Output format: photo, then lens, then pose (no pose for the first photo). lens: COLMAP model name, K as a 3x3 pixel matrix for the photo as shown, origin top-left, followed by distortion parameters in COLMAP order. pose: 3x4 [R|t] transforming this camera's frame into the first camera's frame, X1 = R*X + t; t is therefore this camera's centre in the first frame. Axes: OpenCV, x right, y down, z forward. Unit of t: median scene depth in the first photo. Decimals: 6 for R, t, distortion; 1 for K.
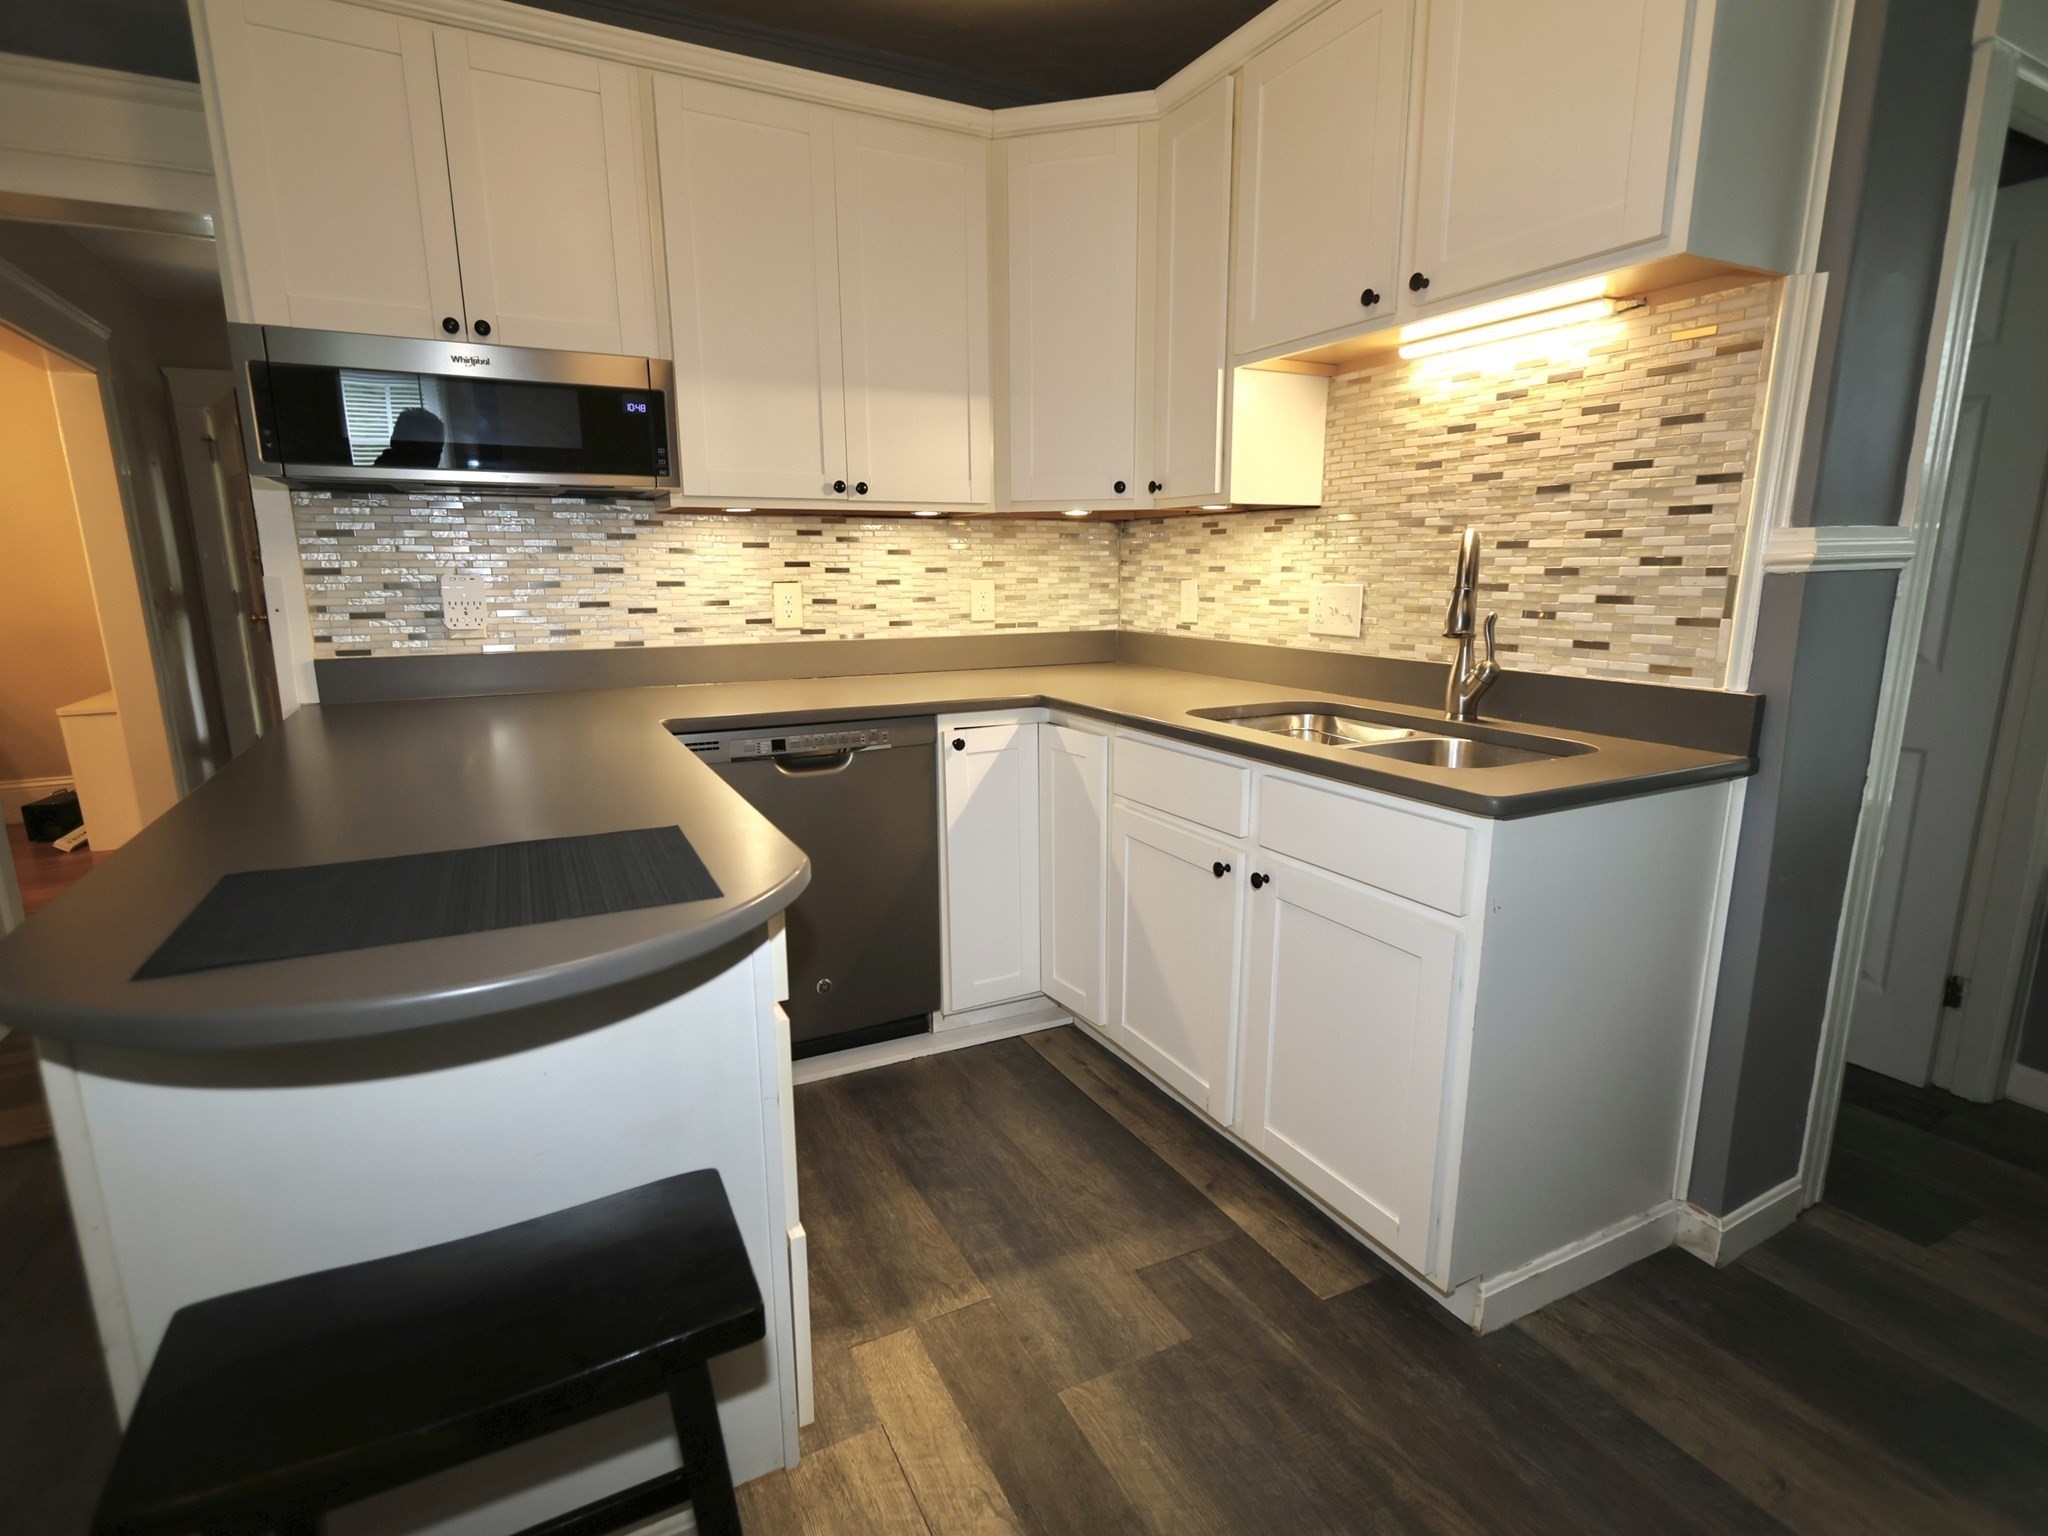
lens RADIAL K [[1026.1, 0, 1032.2], [0, 1026.1, 780.5], [0, 0, 1]] dist [-0.002404, 0.001310]
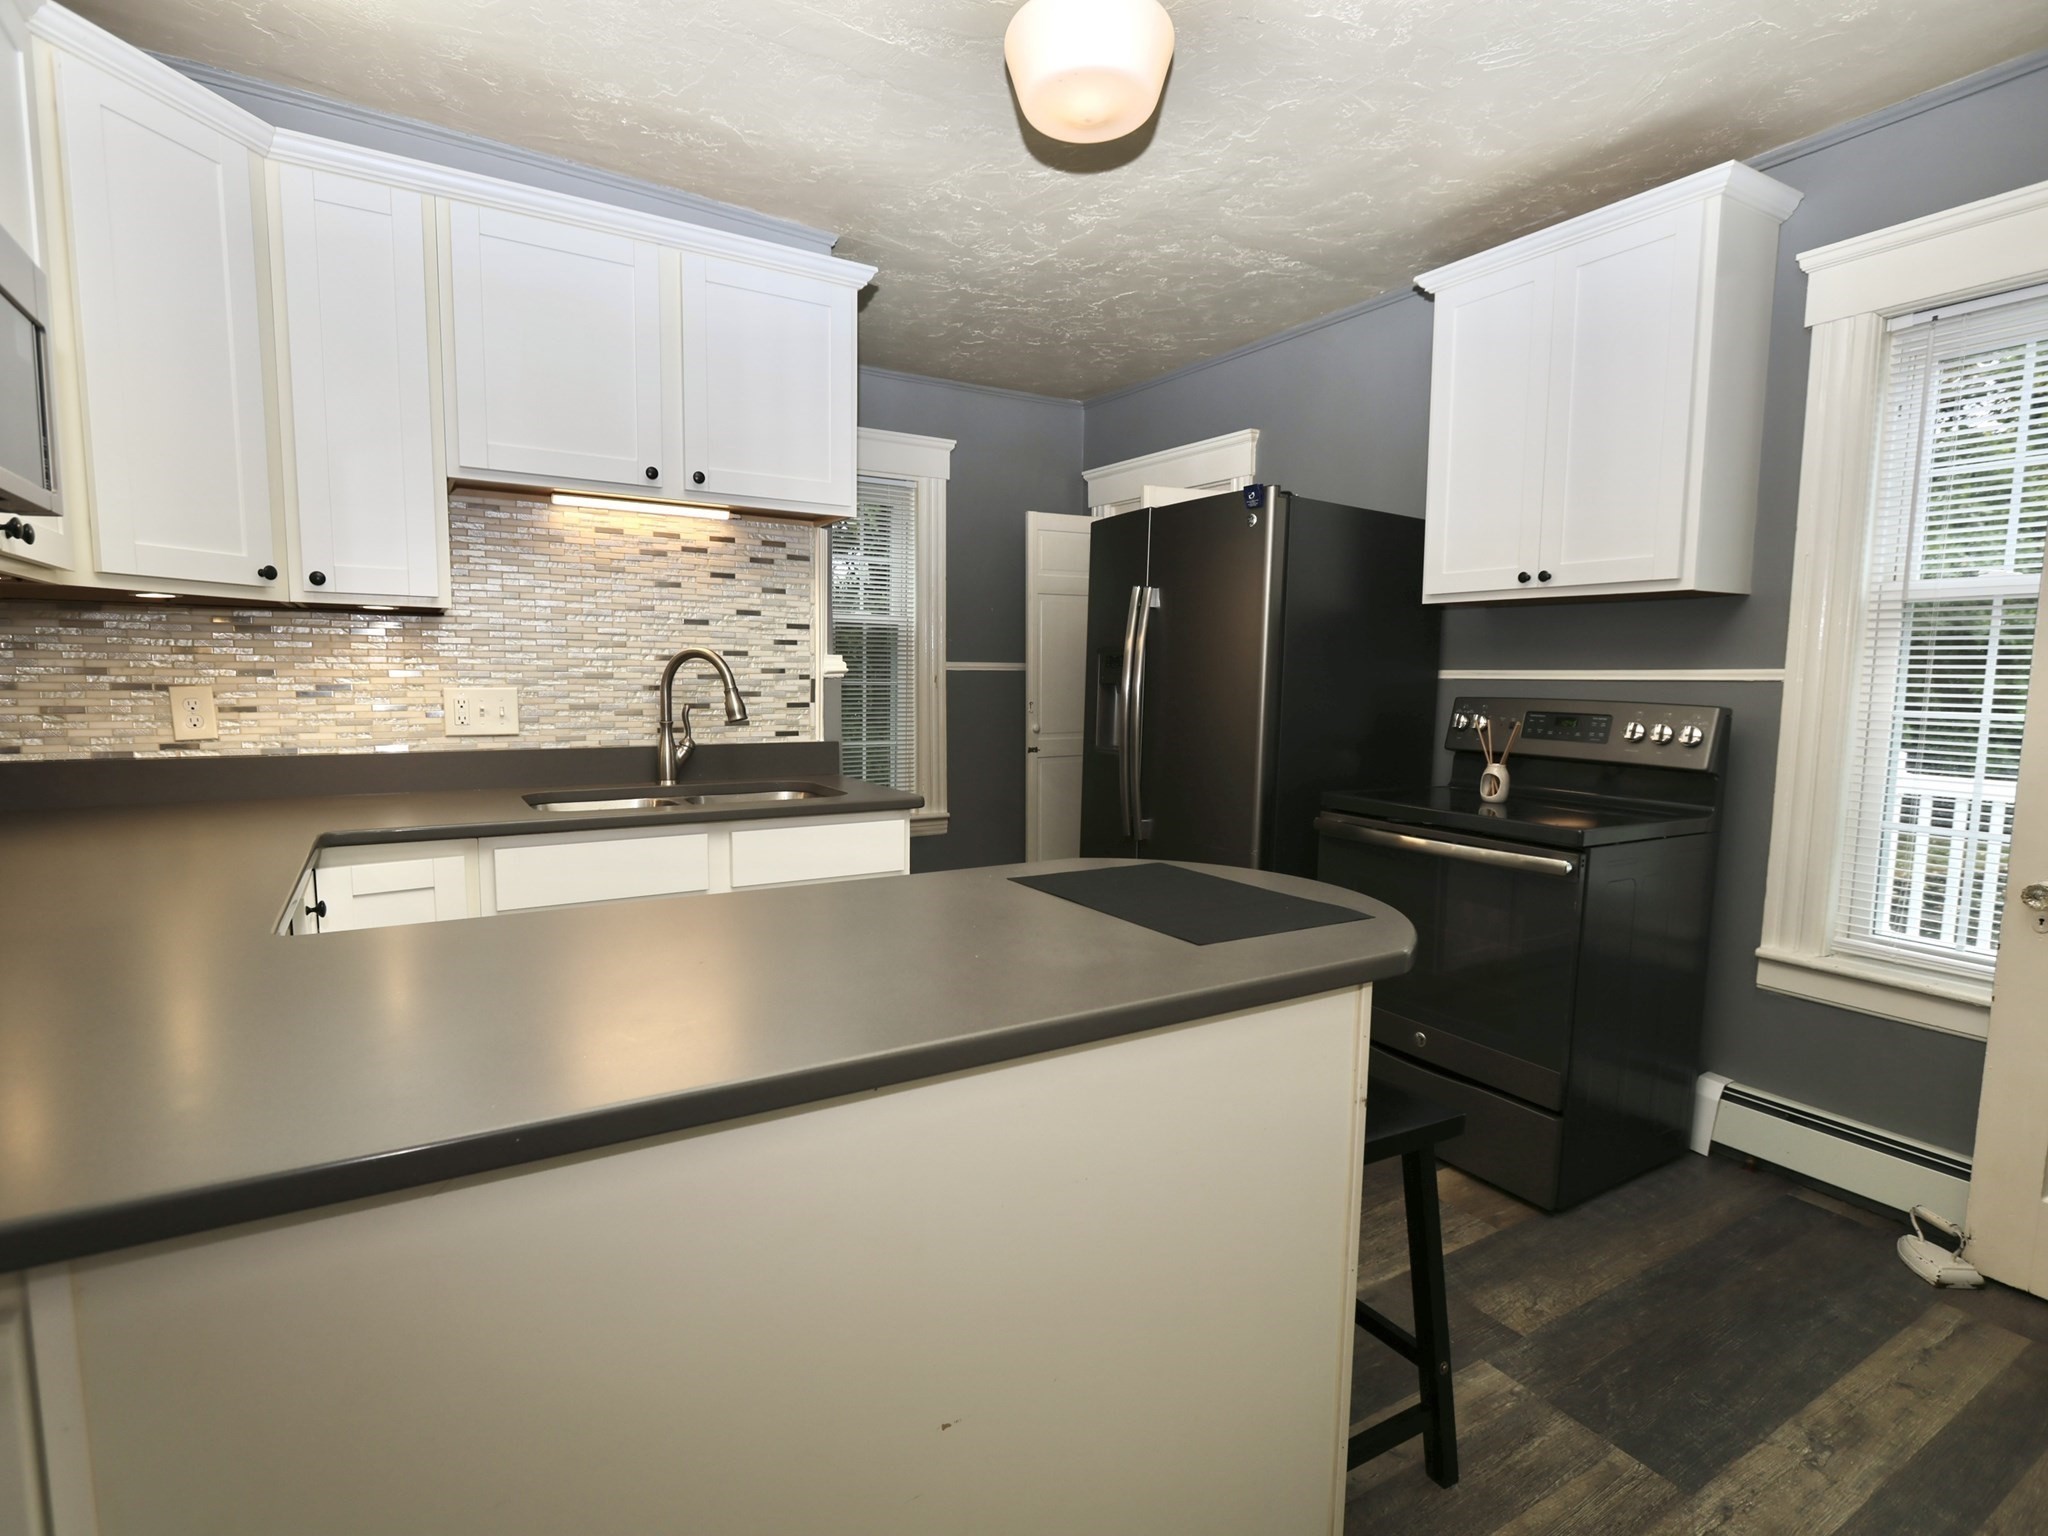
lens RADIAL K [[1026.1, 0, 1032.2], [0, 1026.1, 780.5], [0, 0, 1]] dist [-0.002404, 0.001310]
pose [[-0.065476, -0.101292, 0.992700, -1.110592], [0.195043, 0.974346, 0.112283, -0.143585], [-0.978607, 0.200971, -0.044040, 0.689739]]
